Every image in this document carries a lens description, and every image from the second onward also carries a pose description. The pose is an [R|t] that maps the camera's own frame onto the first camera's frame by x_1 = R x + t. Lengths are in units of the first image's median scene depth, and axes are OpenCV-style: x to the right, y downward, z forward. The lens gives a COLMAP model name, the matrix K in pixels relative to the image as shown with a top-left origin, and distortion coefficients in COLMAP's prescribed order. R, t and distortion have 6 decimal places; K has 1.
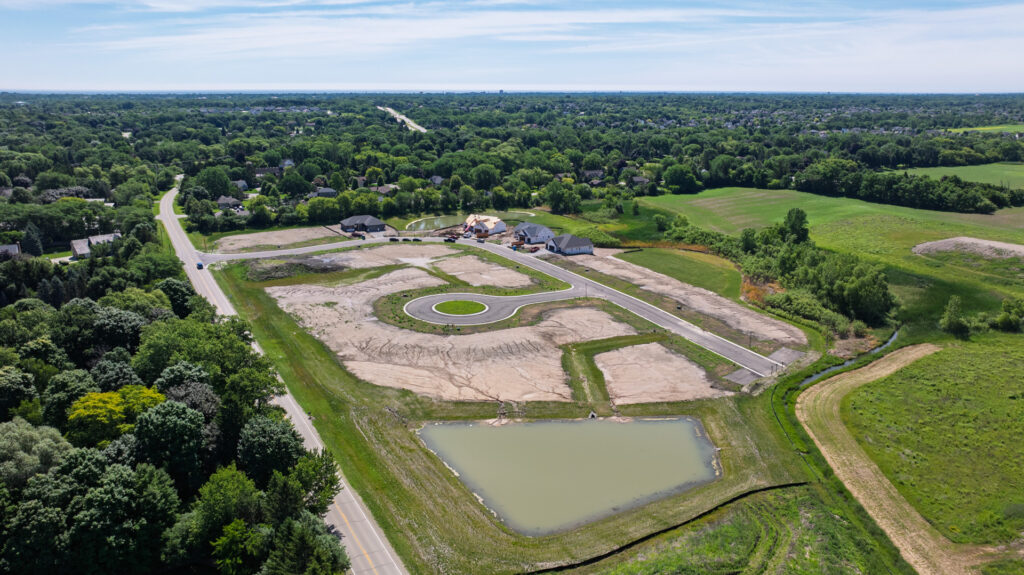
lens RADIAL K [[727.5, 0, 516.2], [0, 727.5, 282.8], [0, 0, 1]] dist [-0.012106, 0.000772]
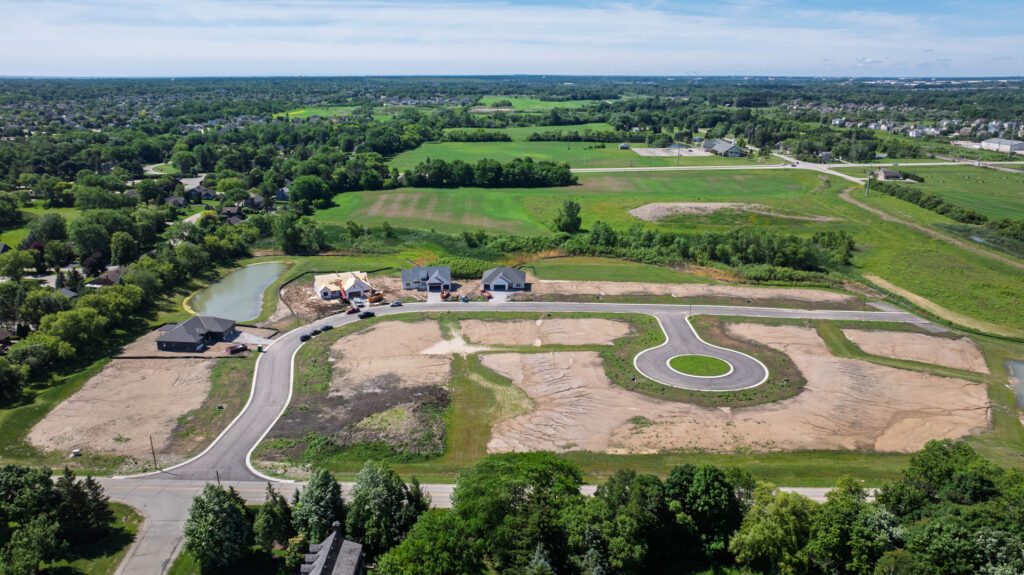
lens RADIAL K [[716.7, 0, 517.5], [0, 716.7, 326.9], [0, 0, 1]] dist [-0.009083, -0.003363]
pose [[0.517242, -0.287355, 0.806156, -0.751118], [0.221434, 0.954807, 0.198267, -0.197028], [-0.826697, 0.075958, 0.557497, 0.612147]]
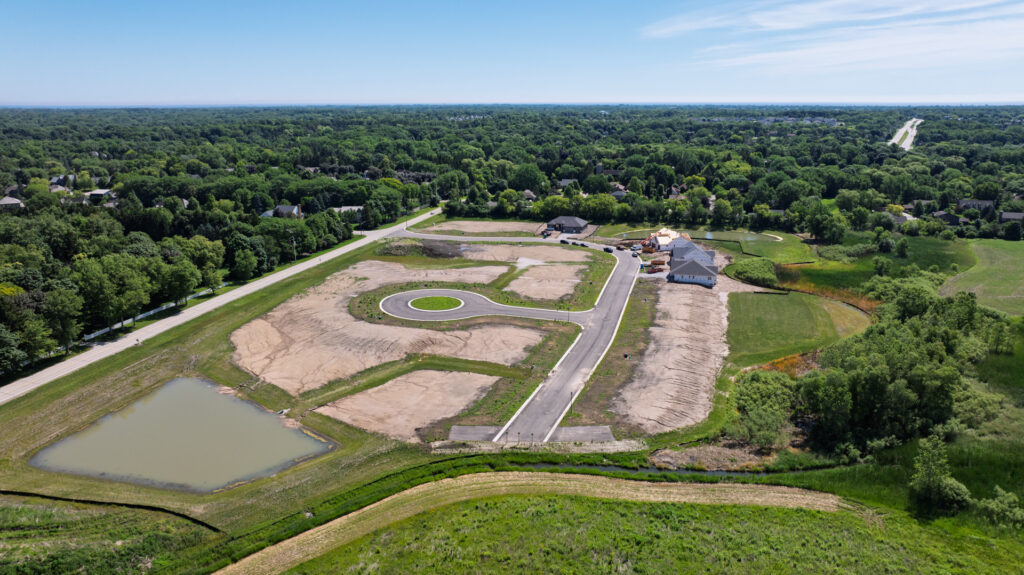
lens RADIAL K [[721.3, 0, 514.2], [0, 721.3, 259.1], [0, 0, 1]] dist [-0.013505, -0.002195]
pose [[0.721812, 0.142945, -0.677167, 0.585721], [-0.173865, 0.984513, 0.022497, -0.059400], [0.669895, 0.101497, 0.735486, 0.287883]]
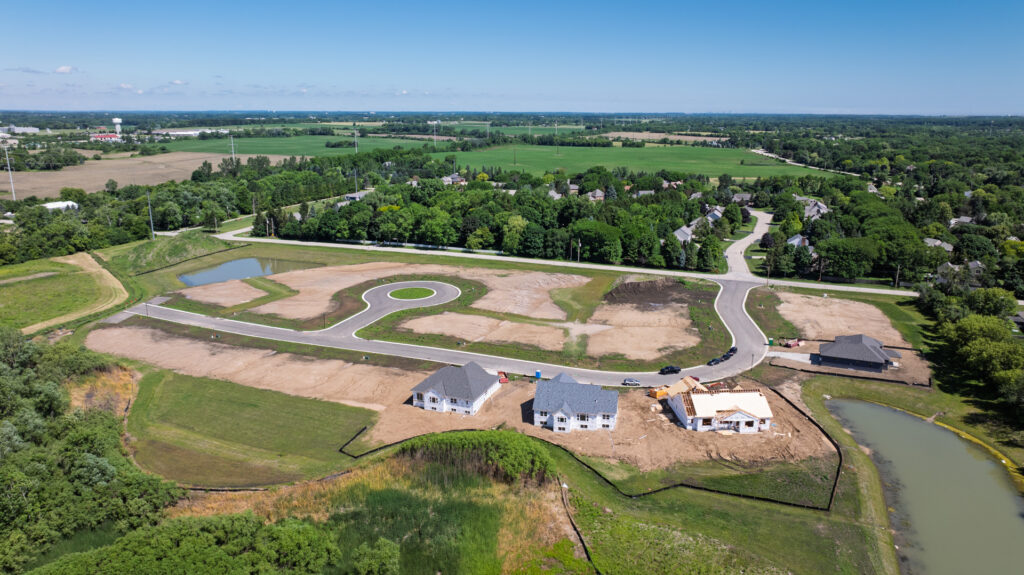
lens RADIAL K [[717.4, 0, 516.5], [0, 717.4, 286.6], [0, 0, 1]] dist [-0.012471, -0.004497]
pose [[-0.777465, 0.144854, -0.612018, 0.427232], [-0.168177, 0.889796, 0.424239, -0.425065], [0.606024, 0.432758, -0.667424, 1.620071]]
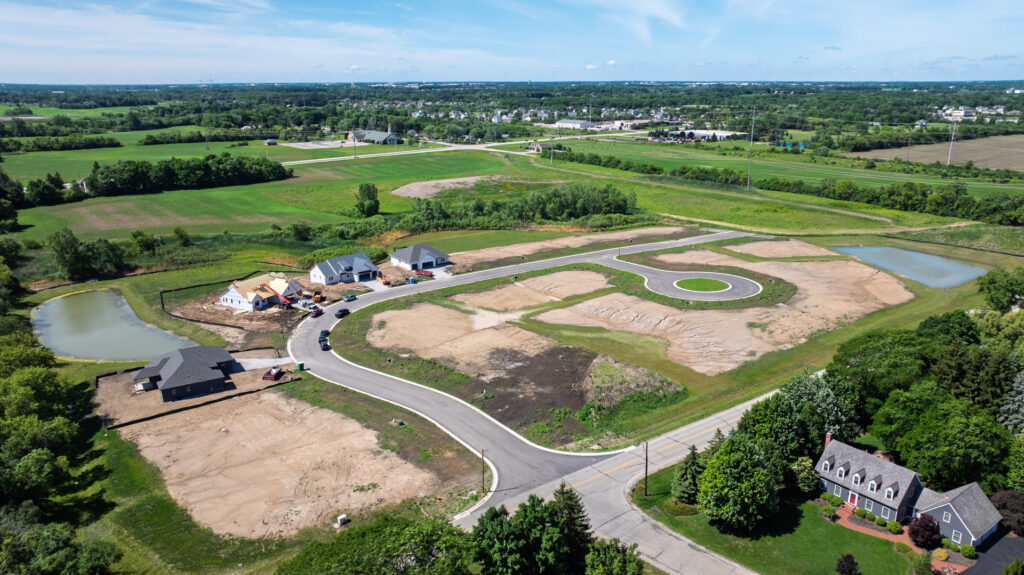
lens RADIAL K [[717.4, 0, 516.5], [0, 717.4, 286.6], [0, 0, 1]] dist [-0.012471, -0.004497]
pose [[-0.104497, -0.277655, 0.954981, -0.858630], [0.261889, 0.918664, 0.295753, -0.277925], [-0.959424, 0.281004, -0.023283, 1.104646]]
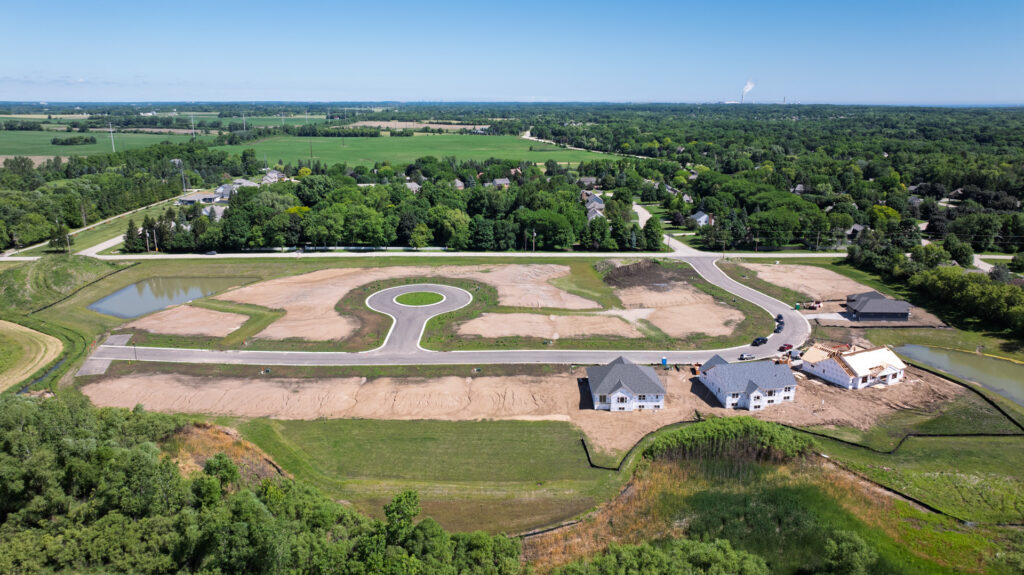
lens RADIAL K [[717.4, 0, 516.5], [0, 717.4, 286.6], [0, 0, 1]] dist [-0.012471, -0.004497]
pose [[-0.484163, 0.217091, -0.847619, 0.649327], [-0.229259, 0.903412, 0.362335, -0.346083], [0.844409, 0.369753, -0.387629, 1.328734]]
